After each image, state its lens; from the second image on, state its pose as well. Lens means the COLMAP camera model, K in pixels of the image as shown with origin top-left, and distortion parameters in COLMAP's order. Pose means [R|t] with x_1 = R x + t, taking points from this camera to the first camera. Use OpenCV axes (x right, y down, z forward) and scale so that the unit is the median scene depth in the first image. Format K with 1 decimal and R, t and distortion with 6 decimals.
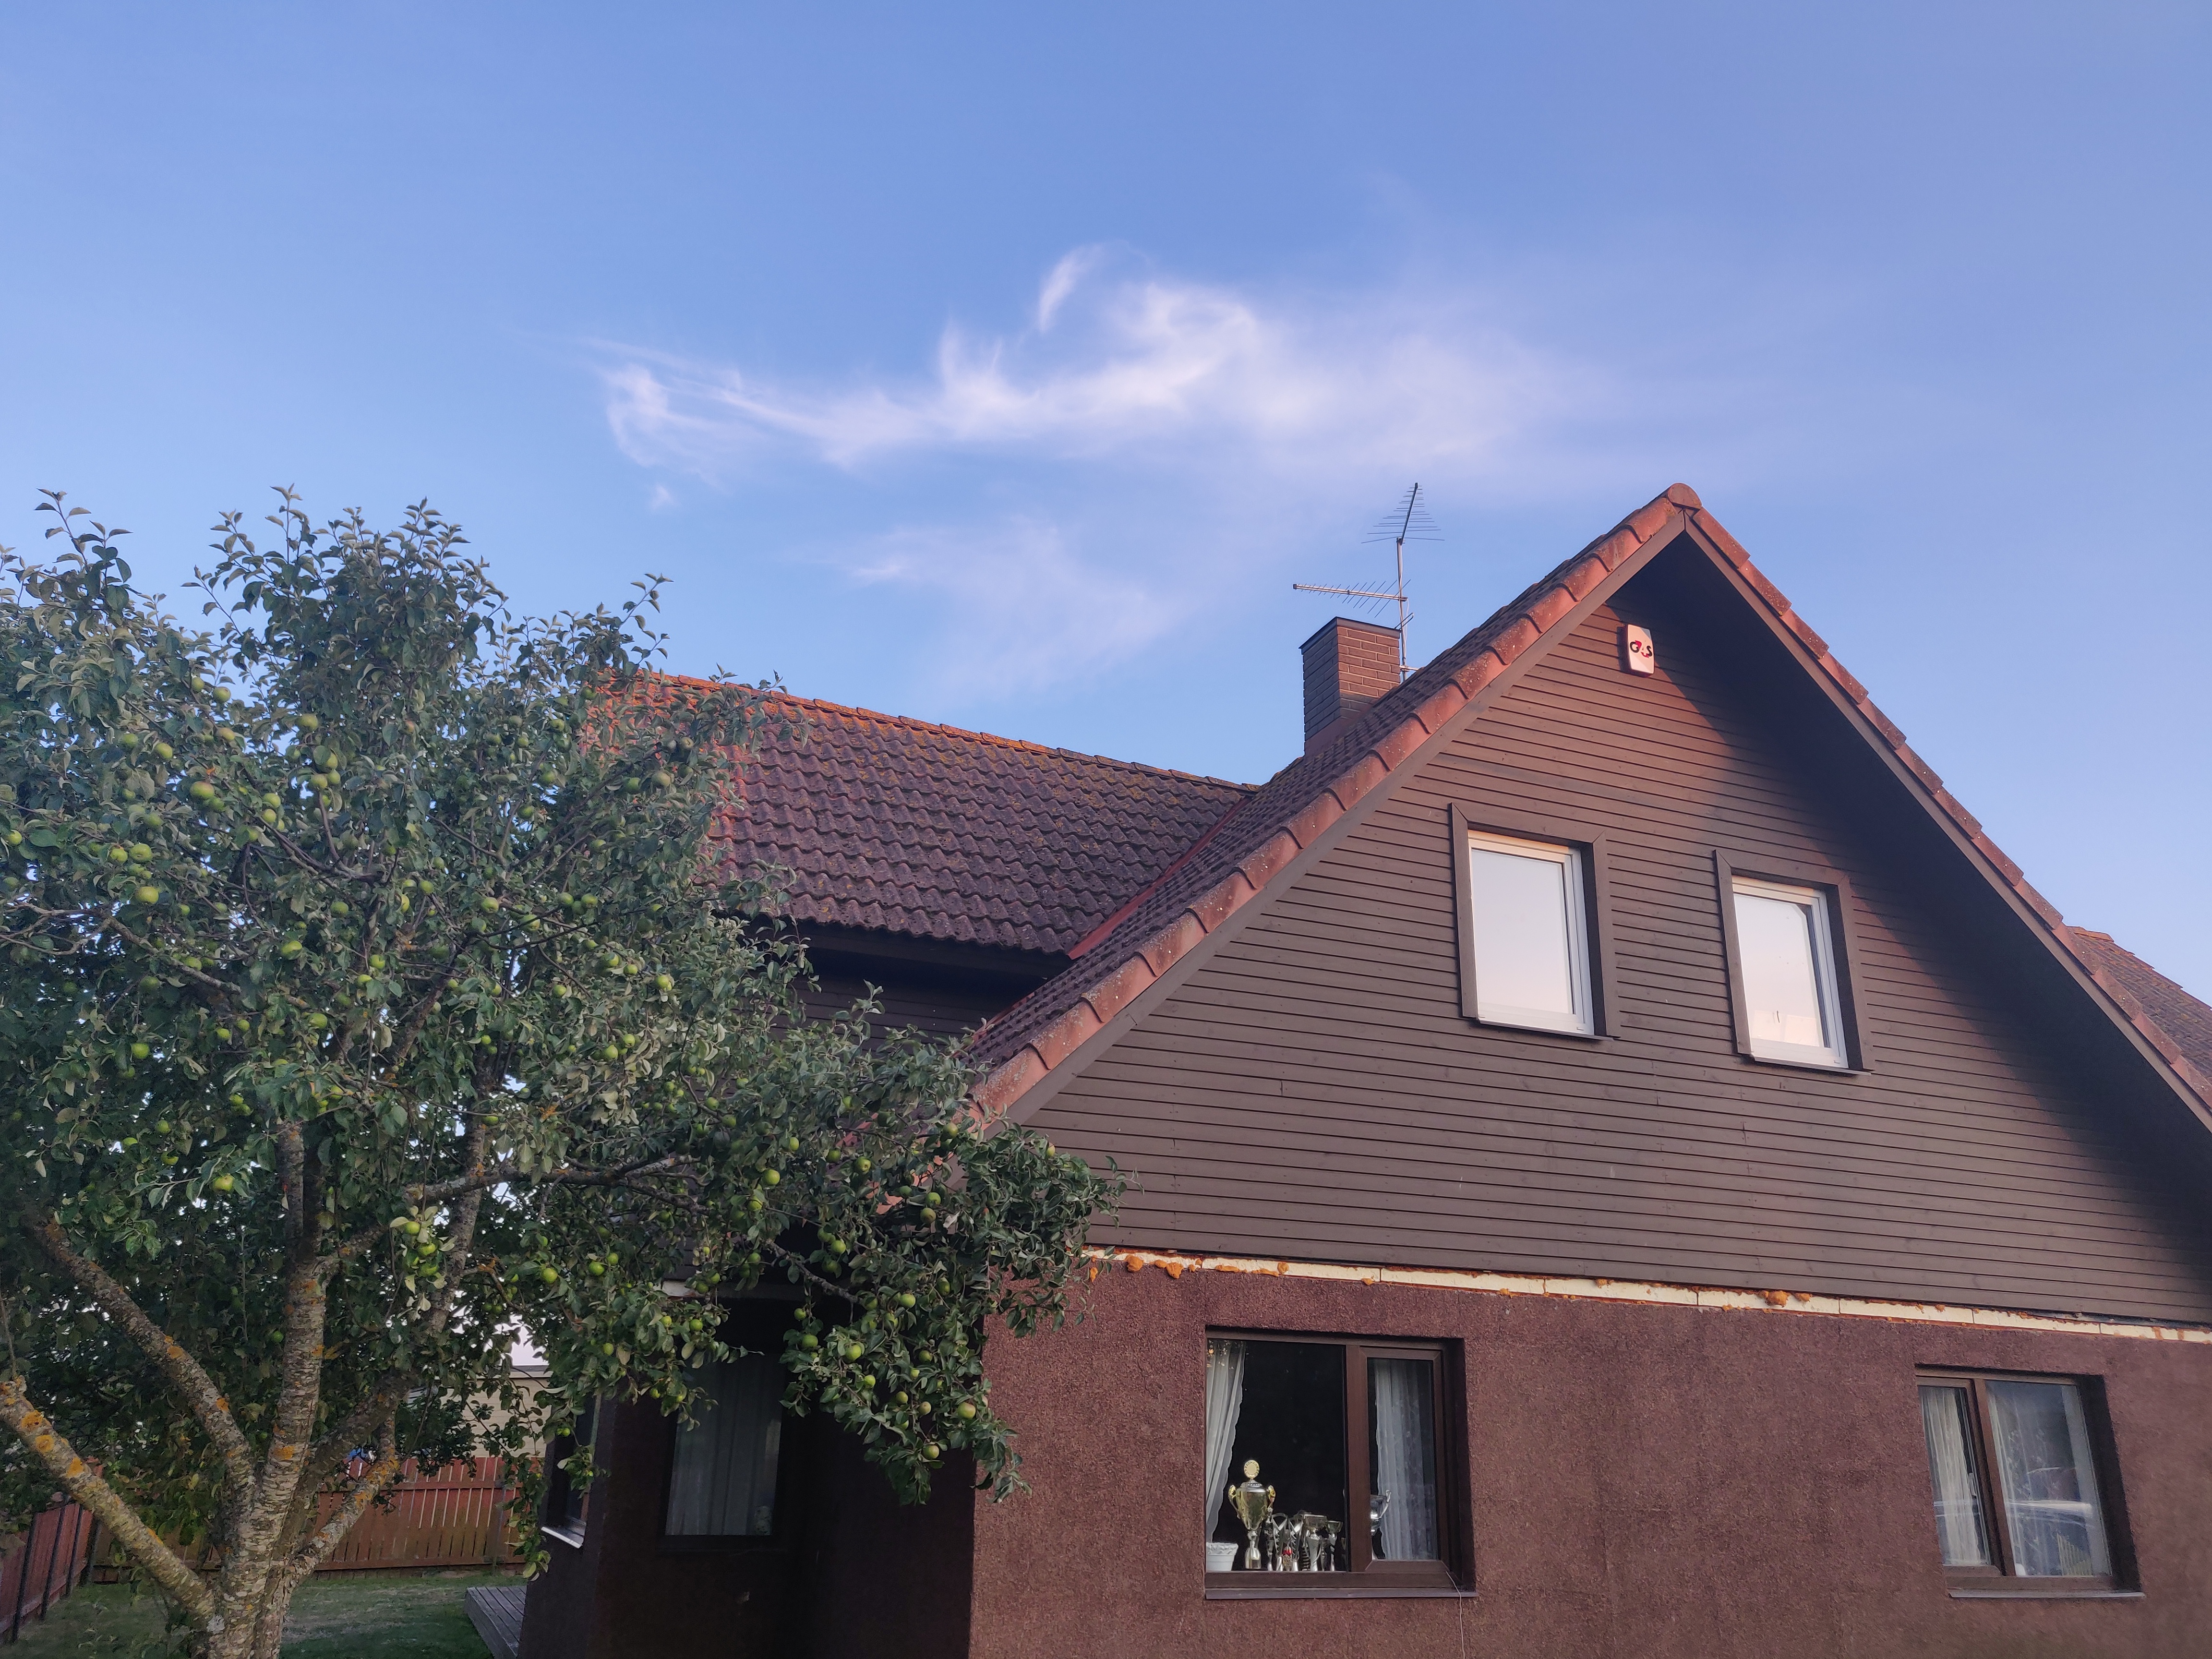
lens RADIAL K [[1667.2, 0, 1108.0], [0, 1667.2, 787.7], [0, 0, 1]] dist [0.008524, 0.033733]
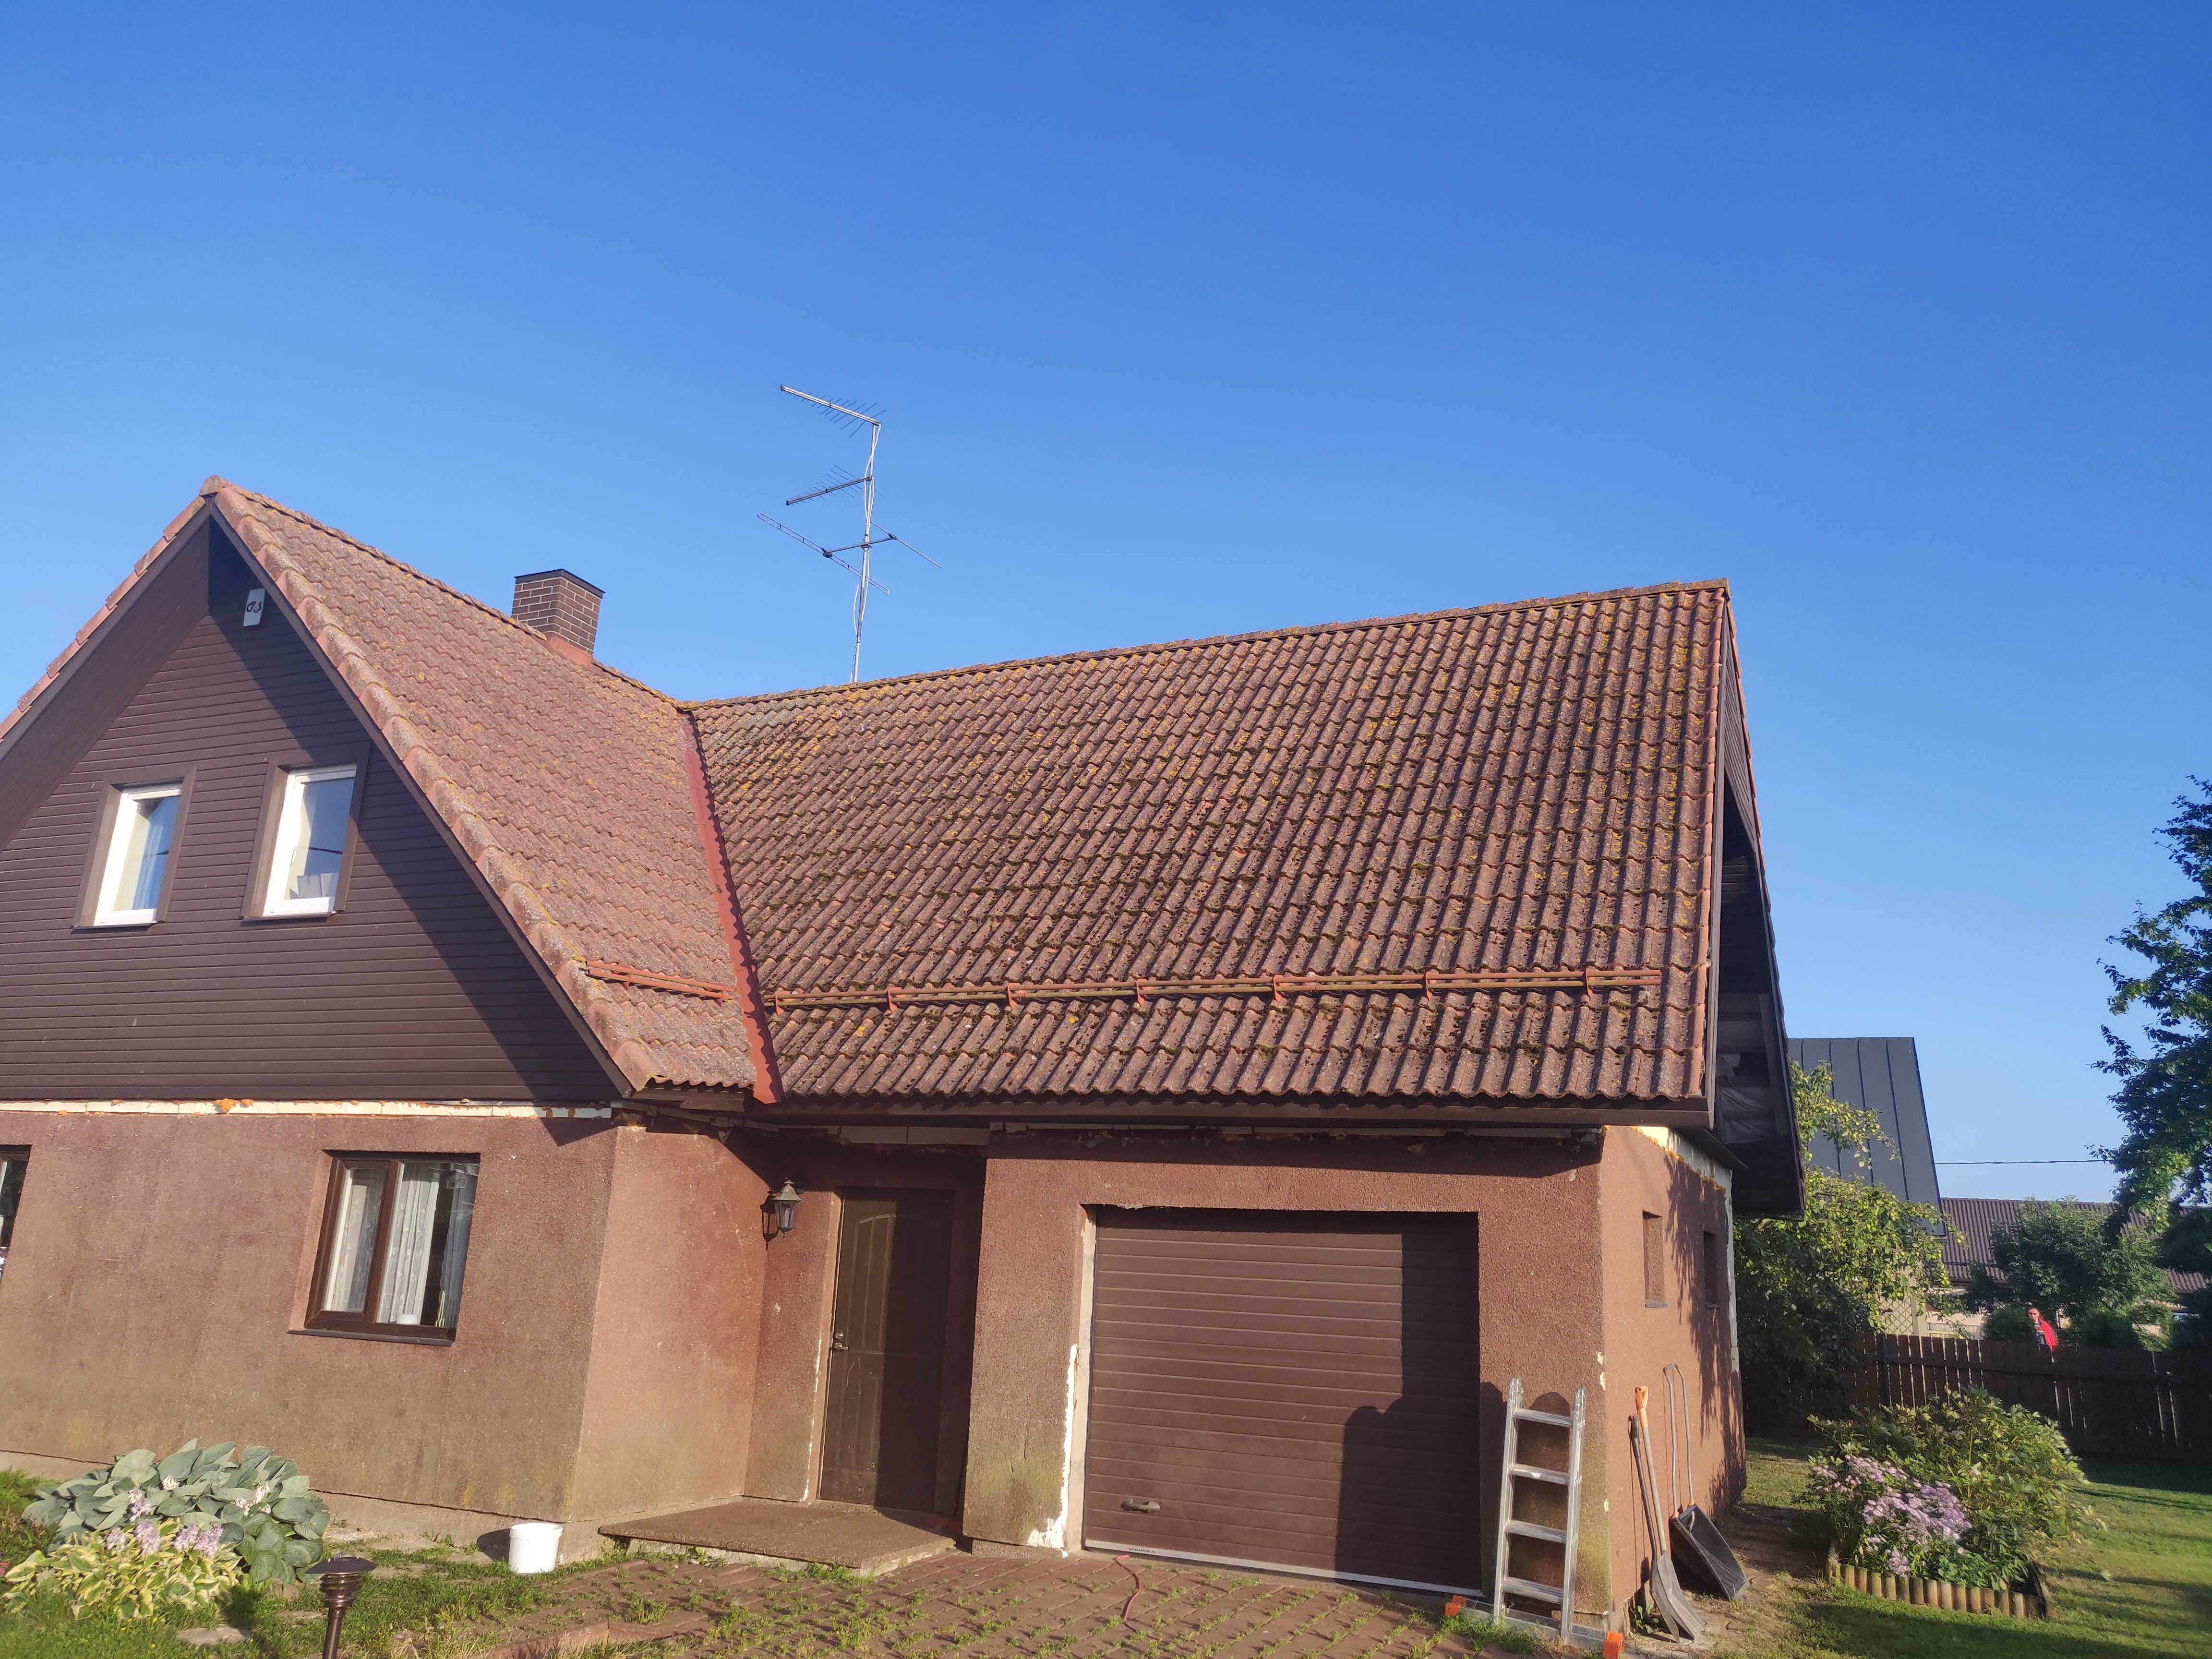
lens RADIAL K [[1722.2, 0, 1097.9], [0, 1722.2, 803.4], [0, 0, 1]] dist [-0.026218, 0.090551]
pose [[0.665038, -0.198455, -0.719958, 1.865415], [0.223662, 0.972723, -0.061529, 0.317819], [0.712530, -0.120108, 0.691285, 0.608389]]
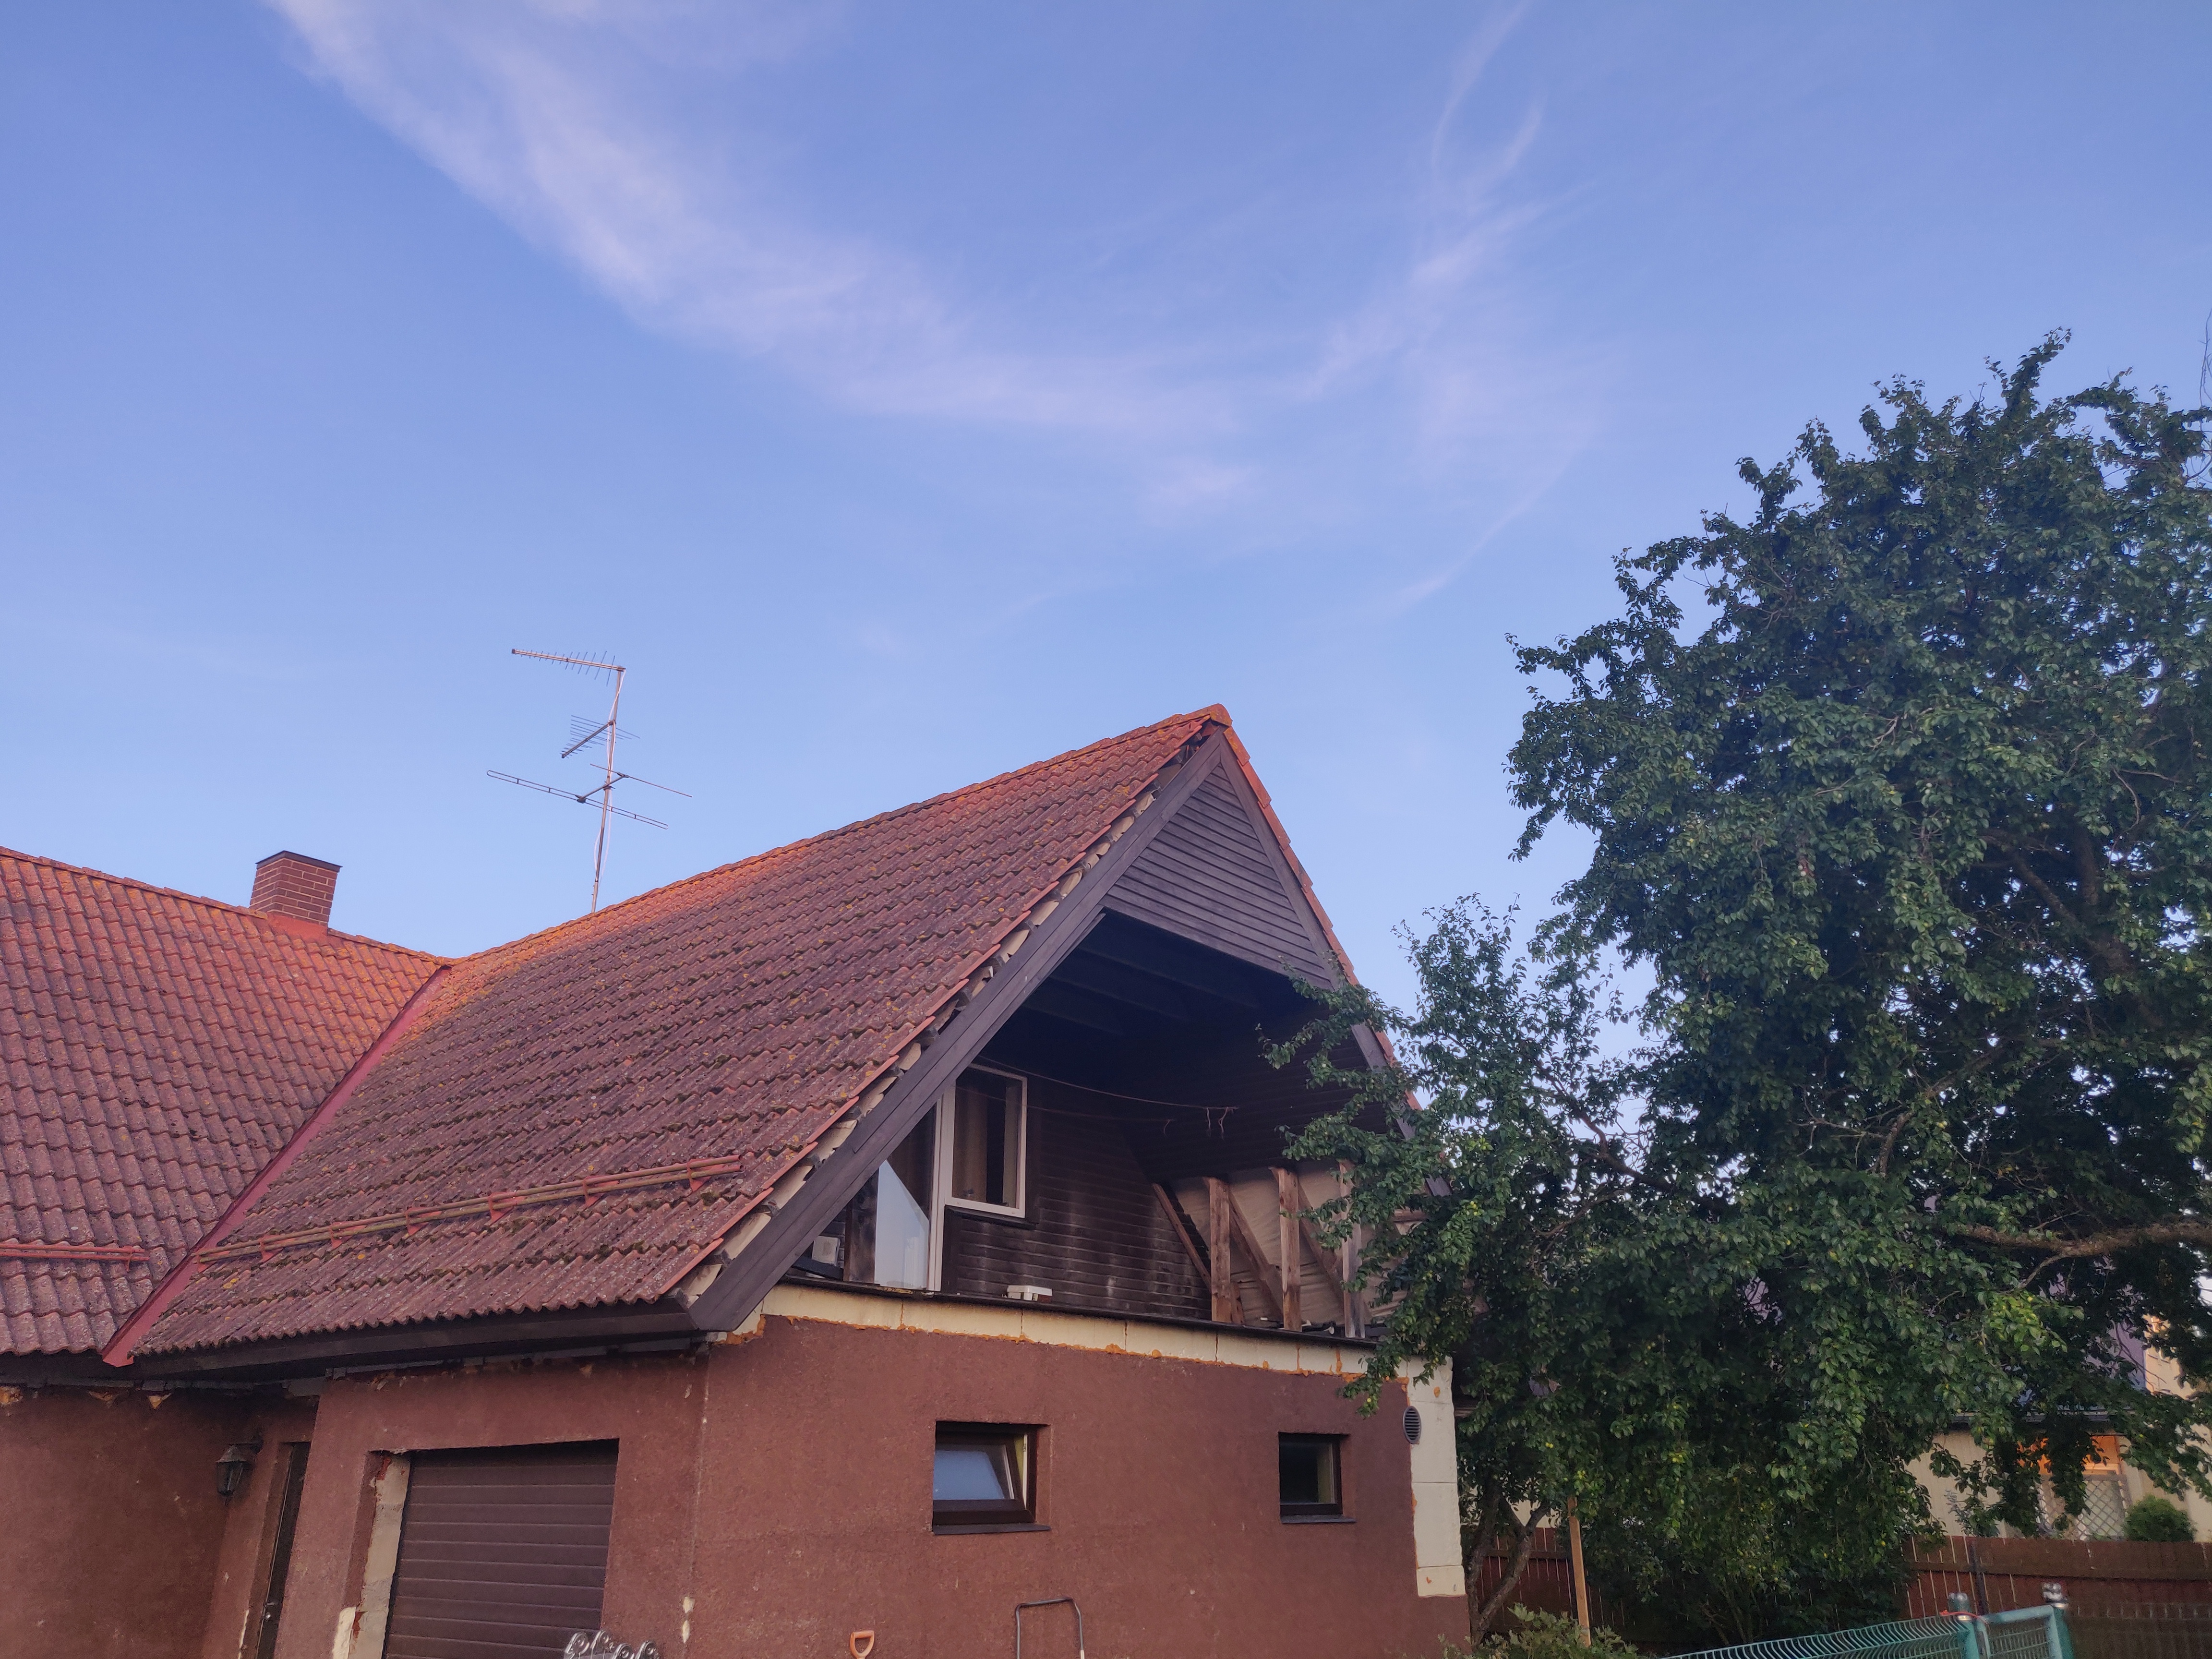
lens RADIAL K [[1722.2, 0, 1097.9], [0, 1722.2, 803.4], [0, 0, 1]] dist [-0.026218, 0.090551]
pose [[0.445708, -0.360678, -0.819302, 2.247176], [0.311912, 0.920456, -0.235525, 0.528992], [0.839080, -0.150575, 0.522754, 1.240209]]
